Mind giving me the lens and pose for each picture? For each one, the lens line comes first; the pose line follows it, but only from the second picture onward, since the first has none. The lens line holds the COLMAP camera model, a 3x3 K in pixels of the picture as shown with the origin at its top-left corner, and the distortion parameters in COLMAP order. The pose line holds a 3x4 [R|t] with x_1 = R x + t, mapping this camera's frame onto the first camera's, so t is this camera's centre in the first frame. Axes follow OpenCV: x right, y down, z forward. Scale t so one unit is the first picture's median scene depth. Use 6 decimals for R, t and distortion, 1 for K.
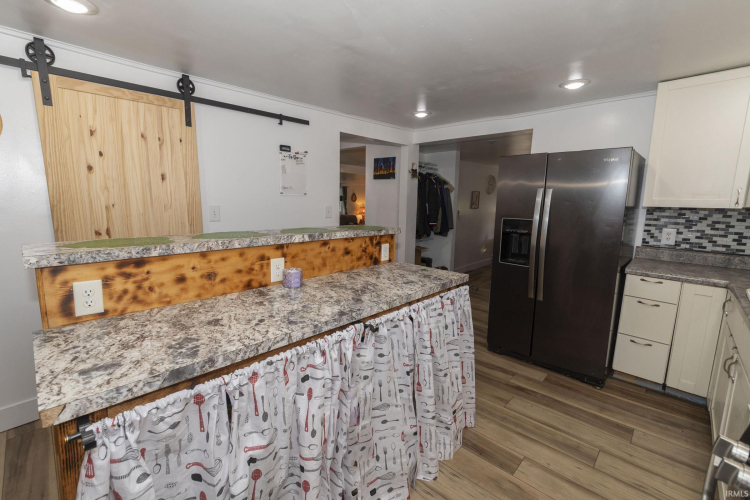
lens RADIAL K [[322.6, 0, 375.0], [0, 322.6, 250.0], [0, 0, 1]] dist [-0.010063, 0.000139]
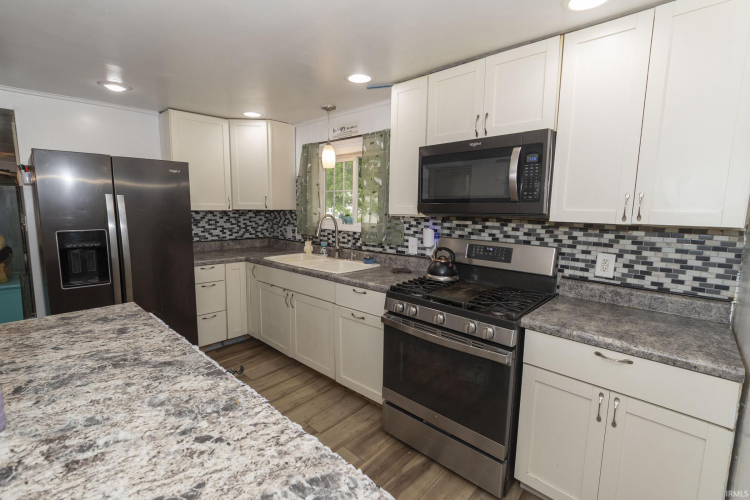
lens RADIAL K [[329.1, 0, 368.7], [0, 329.1, 248.0], [0, 0, 1]] dist [-0.002562, -0.000287]
pose [[-0.012411, -0.142092, 0.989776, -0.458168], [0.142311, 0.979525, 0.142405, -0.079969], [-0.989744, 0.142623, 0.008064, 0.337481]]
